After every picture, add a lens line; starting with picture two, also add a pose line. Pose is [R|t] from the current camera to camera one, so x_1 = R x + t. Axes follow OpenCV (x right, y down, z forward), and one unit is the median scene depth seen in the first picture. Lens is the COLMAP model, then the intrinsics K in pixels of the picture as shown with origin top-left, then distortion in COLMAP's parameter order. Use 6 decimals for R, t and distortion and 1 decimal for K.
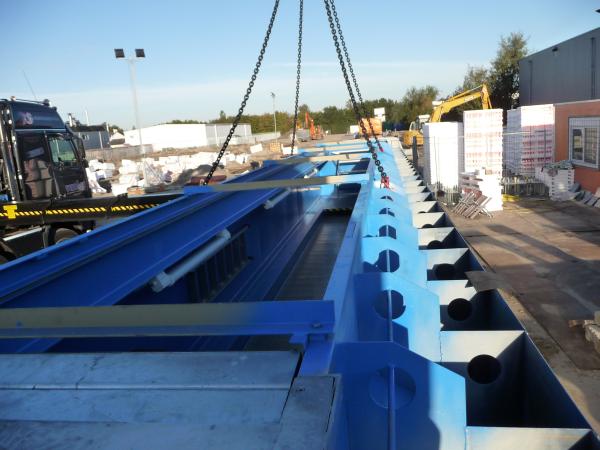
lens RADIAL K [[497.7, 0, 303.3], [0, 497.7, 221.8], [0, 0, 1]] dist [-0.050027, 0.050500]
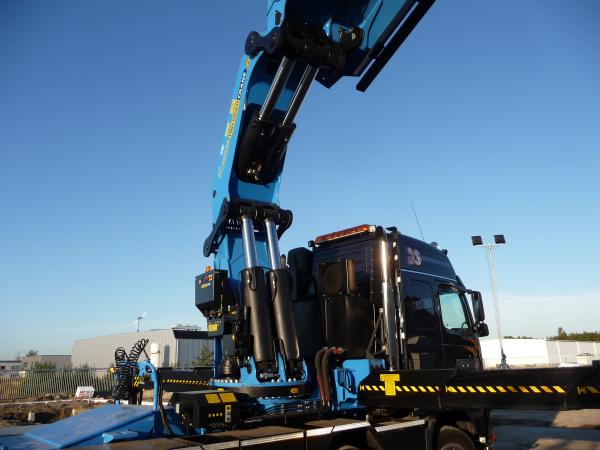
lens RADIAL K [[497.7, 0, 303.3], [0, 497.7, 221.8], [0, 0, 1]] dist [-0.050027, 0.050500]
pose [[0.812348, -0.106121, -0.573436, -0.161591], [-0.144521, 0.915998, -0.374248, 0.023408], [0.564982, 0.386893, 0.728772, 0.212231]]
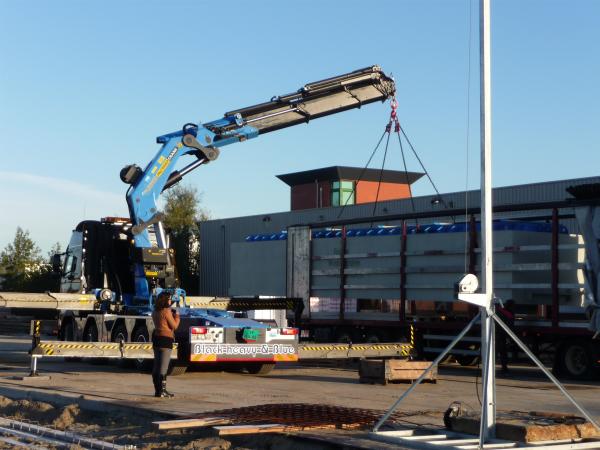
lens RADIAL K [[1189.4, 0, 300.0], [0, 1189.4, 225.0], [0, 0, 1]] dist [0.272844, -2.094422]
pose [[0.759679, 0.130763, 0.637015, -1.455392], [0.051797, 0.964295, -0.259715, 0.388939], [-0.648232, 0.230296, 0.725782, -1.041866]]
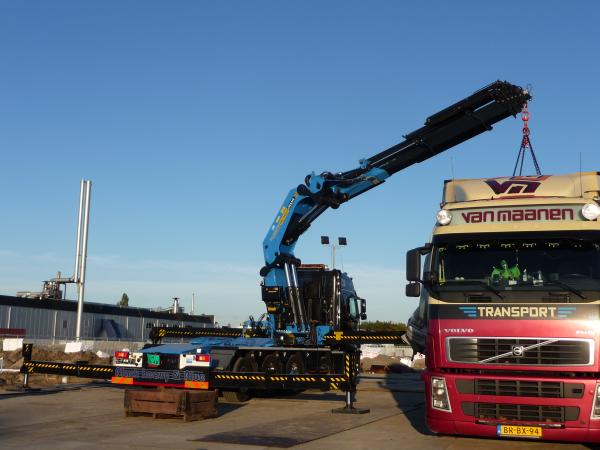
lens RADIAL K [[721.5, 0, 302.8], [0, 721.5, 223.0], [0, 0, 1]] dist [-0.001618, 0.030754]
pose [[0.973469, 0.061747, -0.220330, -0.109835], [-0.134159, 0.934054, -0.330977, 0.241867], [0.185363, 0.351755, 0.917556, -0.748537]]
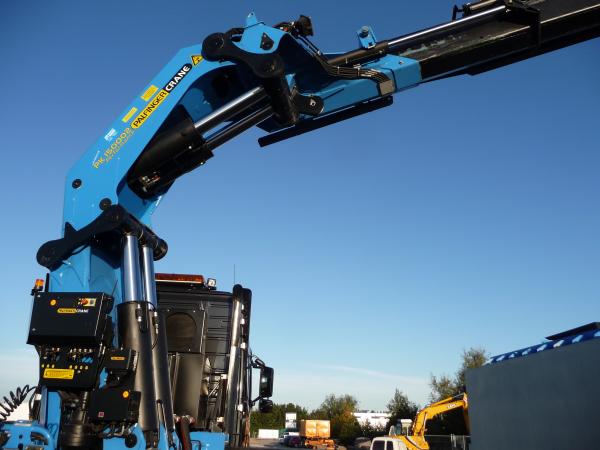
lens RADIAL K [[497.7, 0, 303.3], [0, 497.7, 221.8], [0, 0, 1]] dist [-0.050027, 0.050500]
pose [[0.970257, 0.181869, 0.159766, -0.370276], [-0.061279, 0.823006, -0.564717, 0.037440], [-0.234193, 0.538131, 0.809672, 0.200167]]
